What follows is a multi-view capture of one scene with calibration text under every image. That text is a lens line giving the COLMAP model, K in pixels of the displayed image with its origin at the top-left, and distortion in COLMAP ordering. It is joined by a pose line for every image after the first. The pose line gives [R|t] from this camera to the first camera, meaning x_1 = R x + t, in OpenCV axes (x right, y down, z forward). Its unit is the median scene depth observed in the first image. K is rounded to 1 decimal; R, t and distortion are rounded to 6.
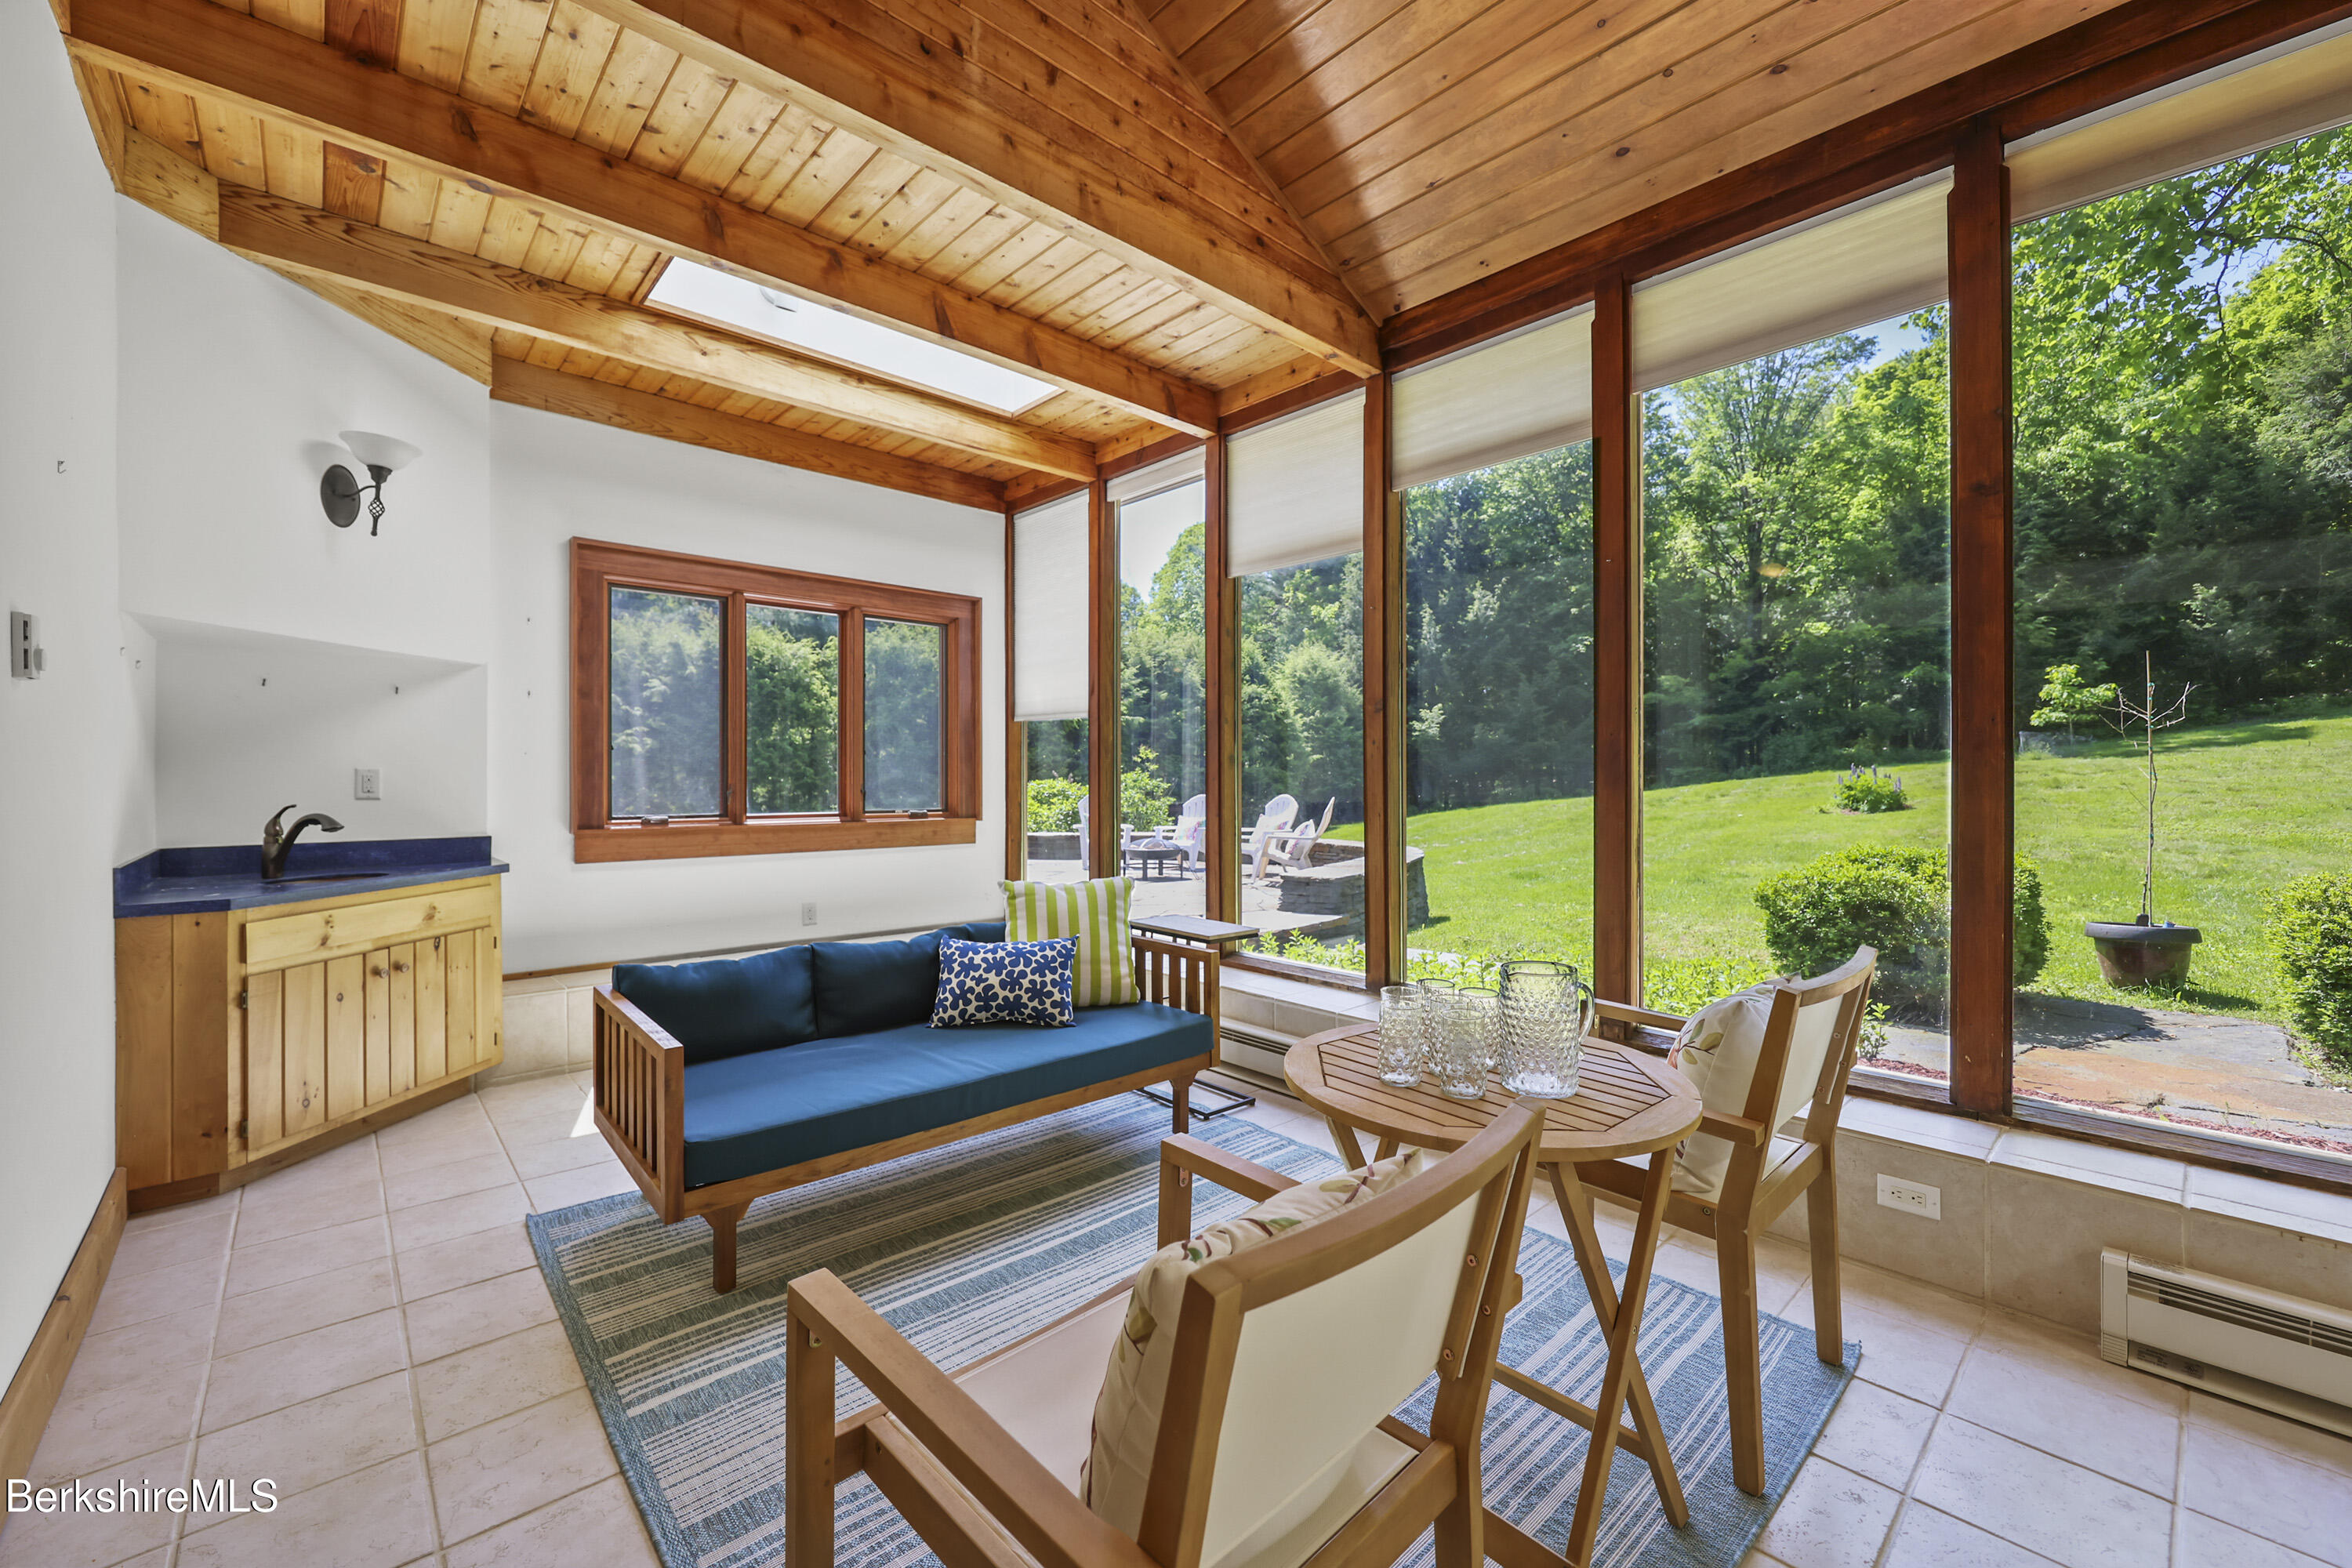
lens RADIAL K [[946.8, 0, 1163.0], [0, 946.8, 779.7], [0, 0, 1]] dist [-0.000665, 0.000188]
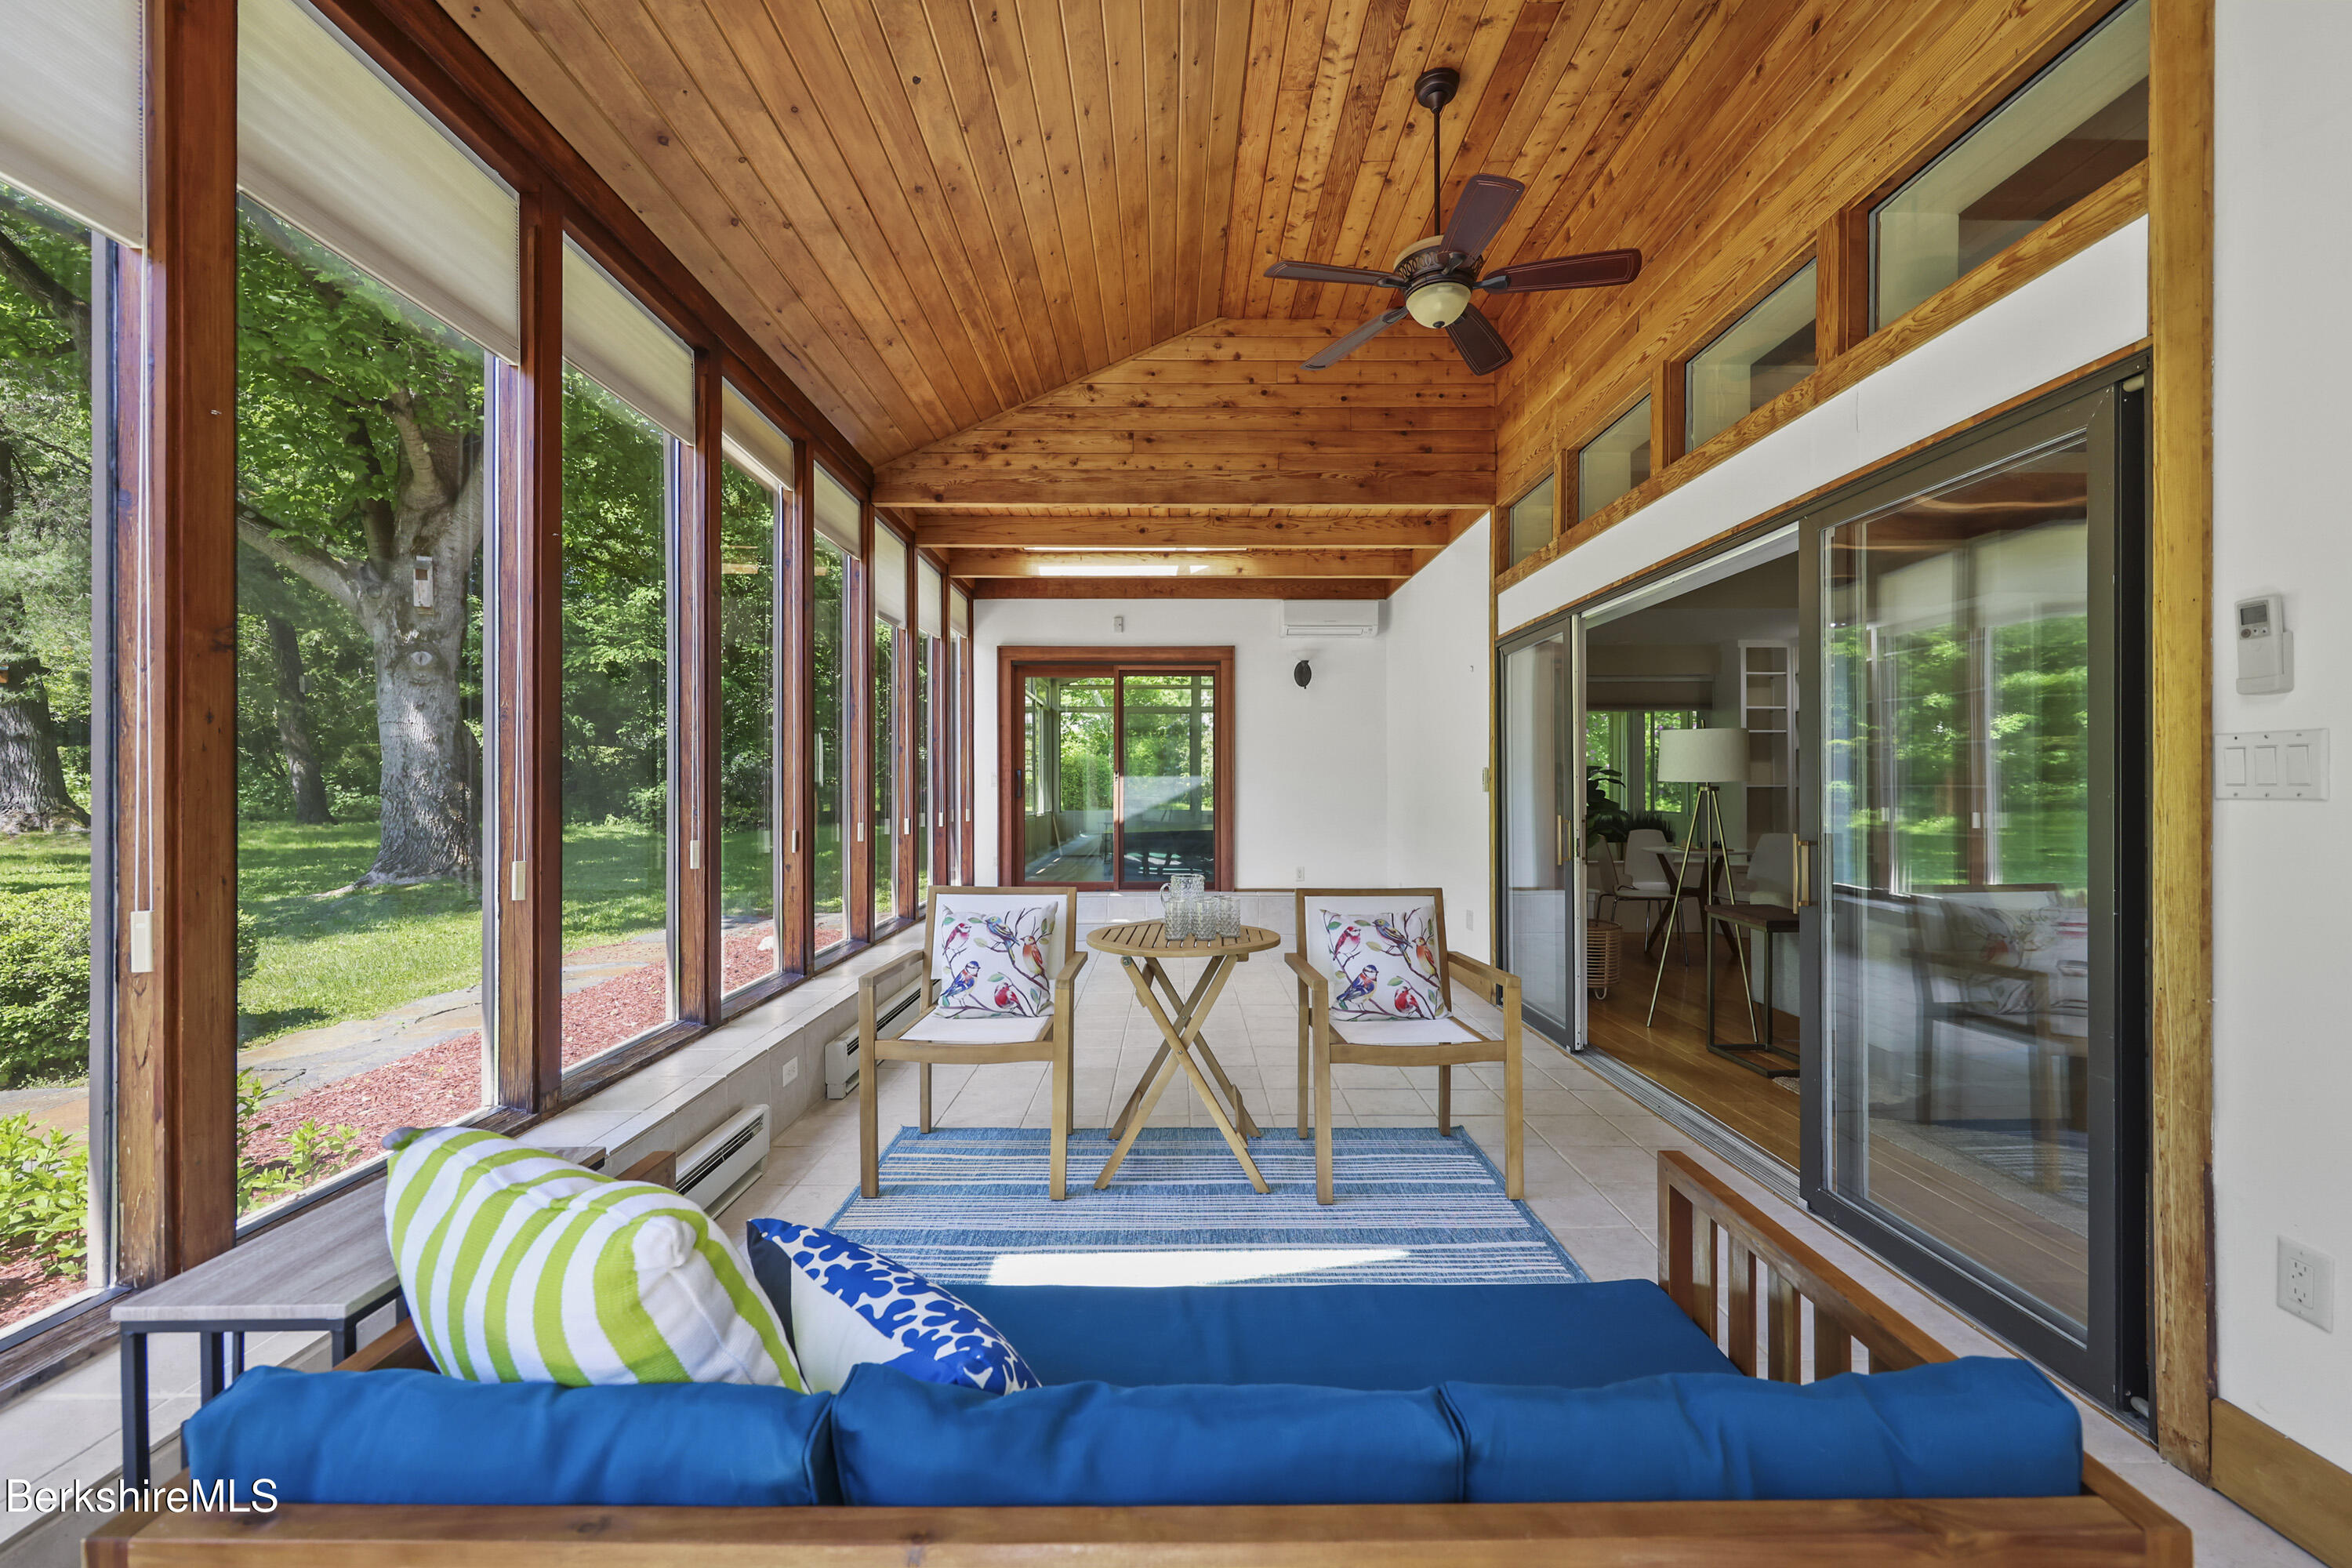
lens RADIAL K [[946.8, 0, 1185.0], [0, 946.8, 788.7], [0, 0, 1]] dist [-0.000665, 0.000188]
pose [[-0.751020, 0.004287, 0.660265, -0.043200], [0.004962, 0.999987, -0.000849, -0.000352], [-0.660260, 0.002639, -0.751032, 0.109678]]
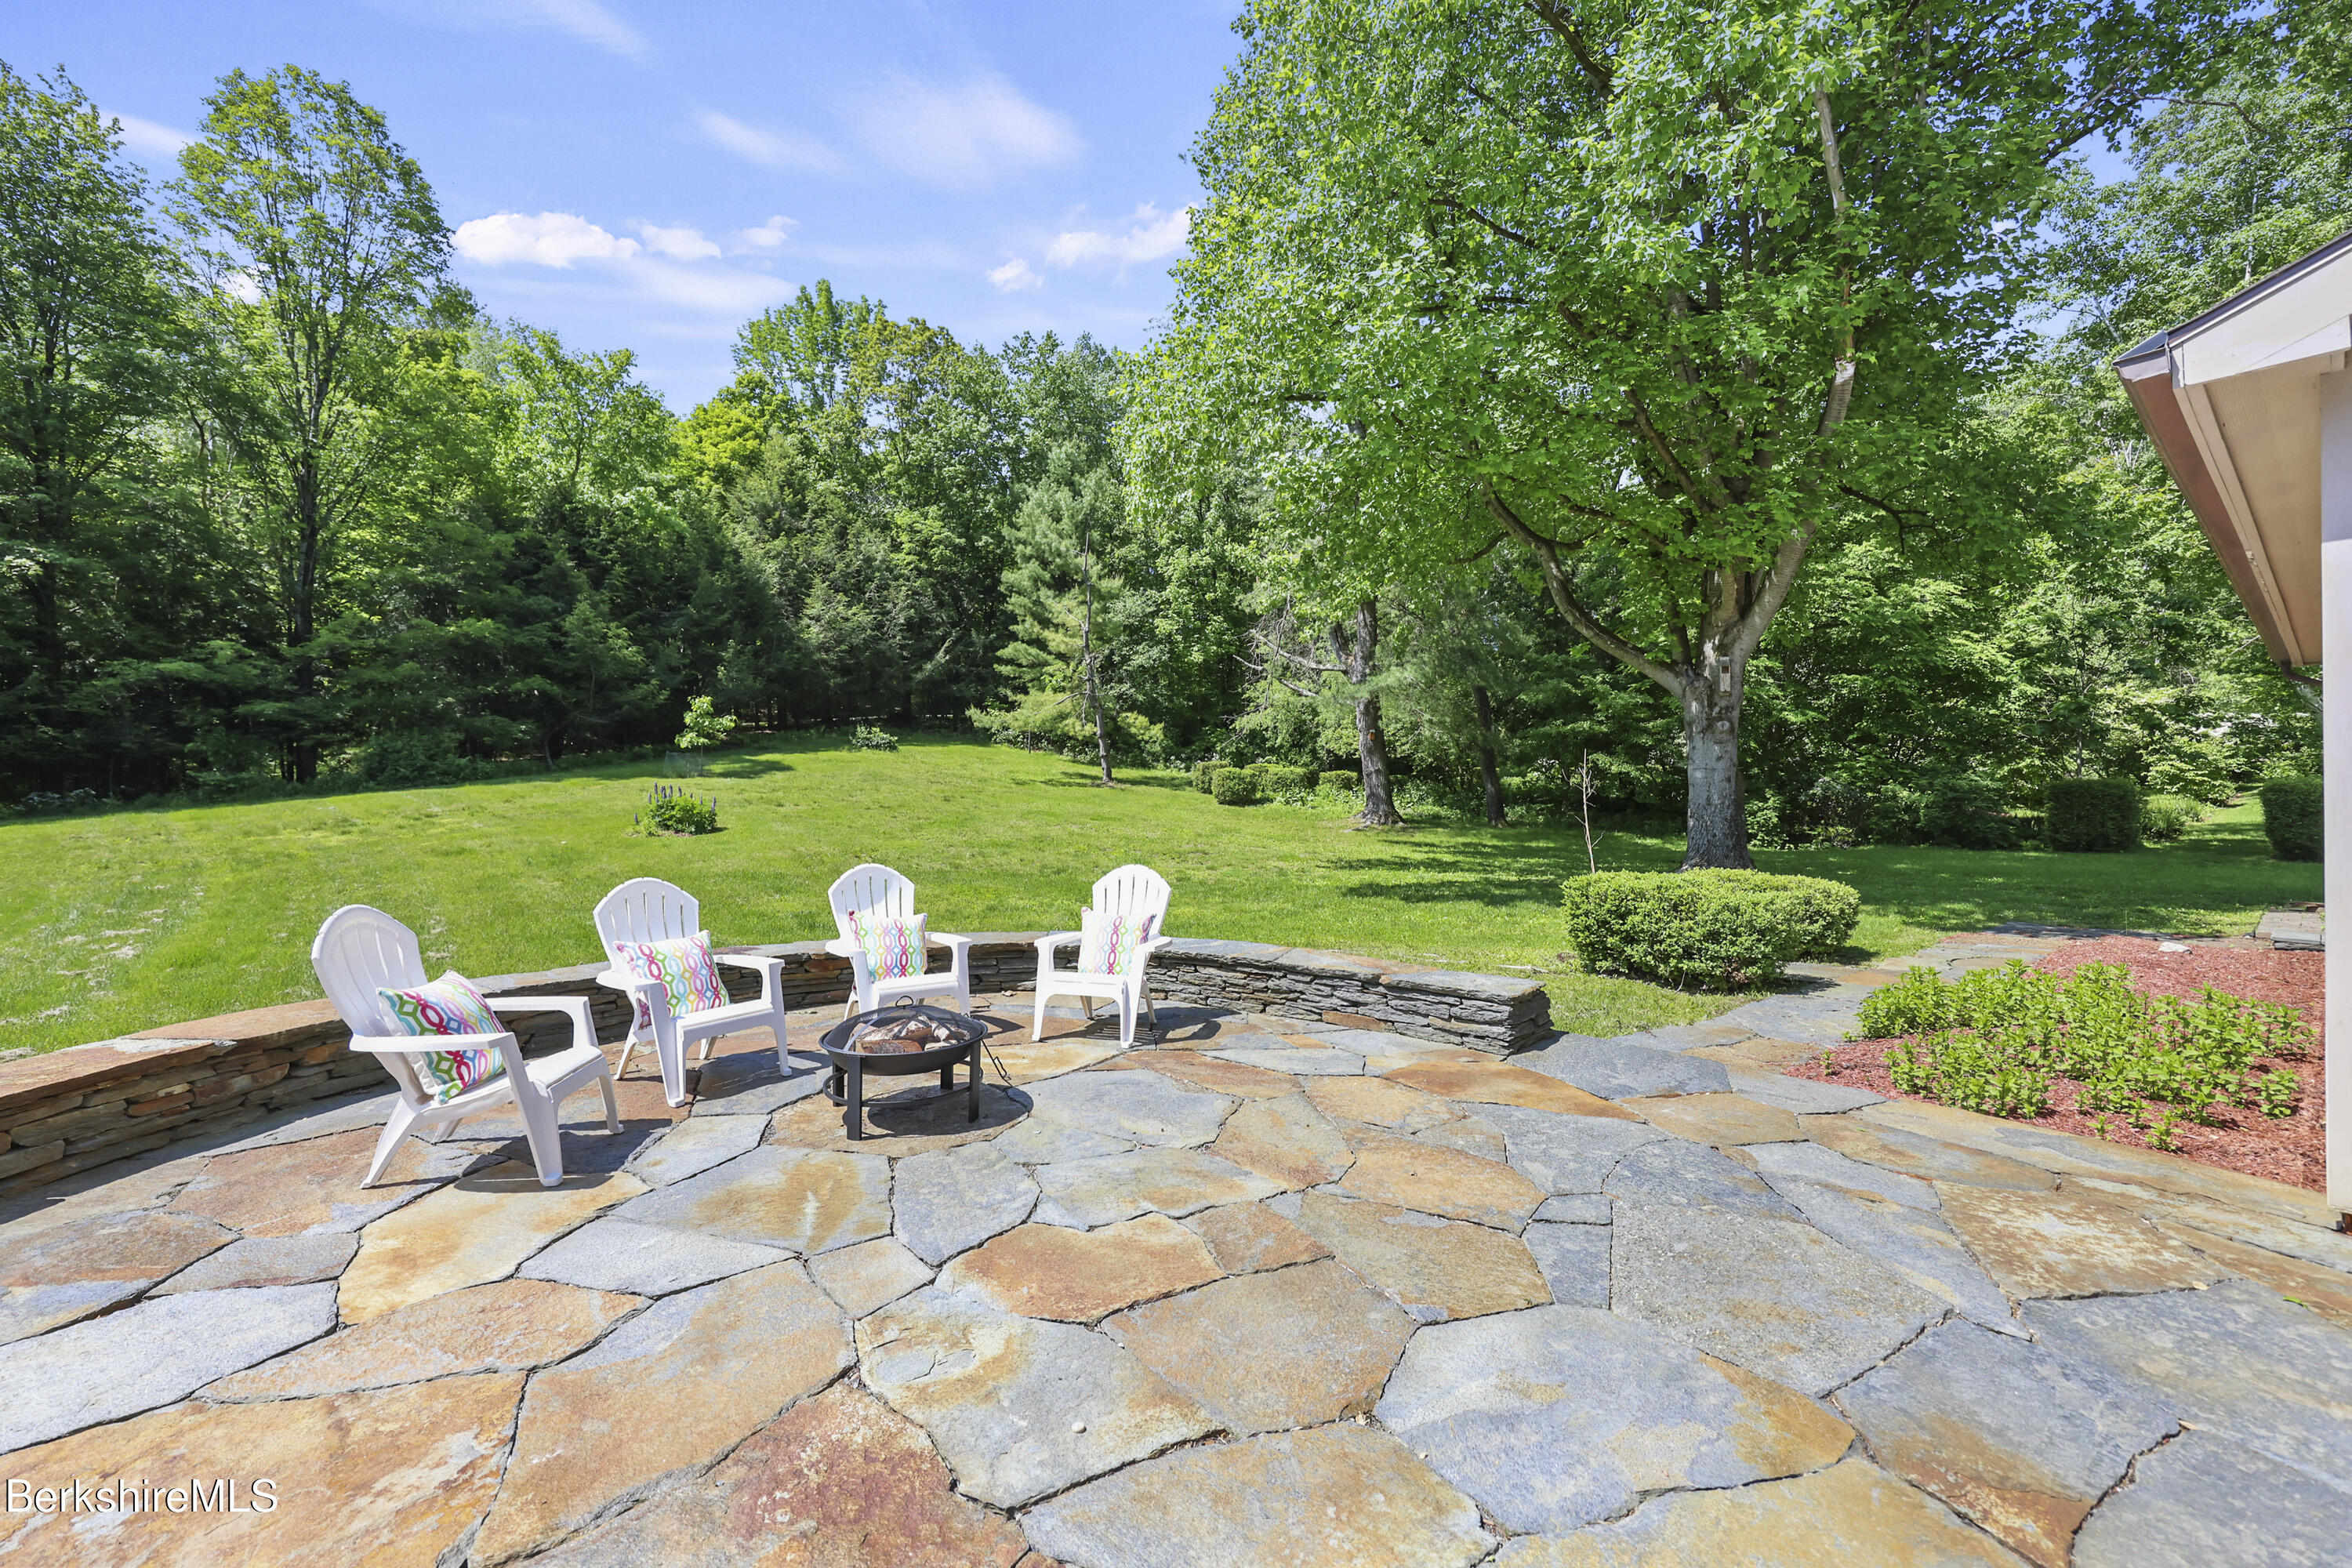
lens RADIAL K [[946.8, 0, 1180.2], [0, 946.8, 778.3], [0, 0, 1]] dist [-0.000665, 0.000188]
pose [[0.051491, 0.016086, 0.998544, -0.128572], [-0.013576, 0.999789, -0.015406, -0.008394], [-0.998581, -0.012763, 0.051699, 0.287540]]
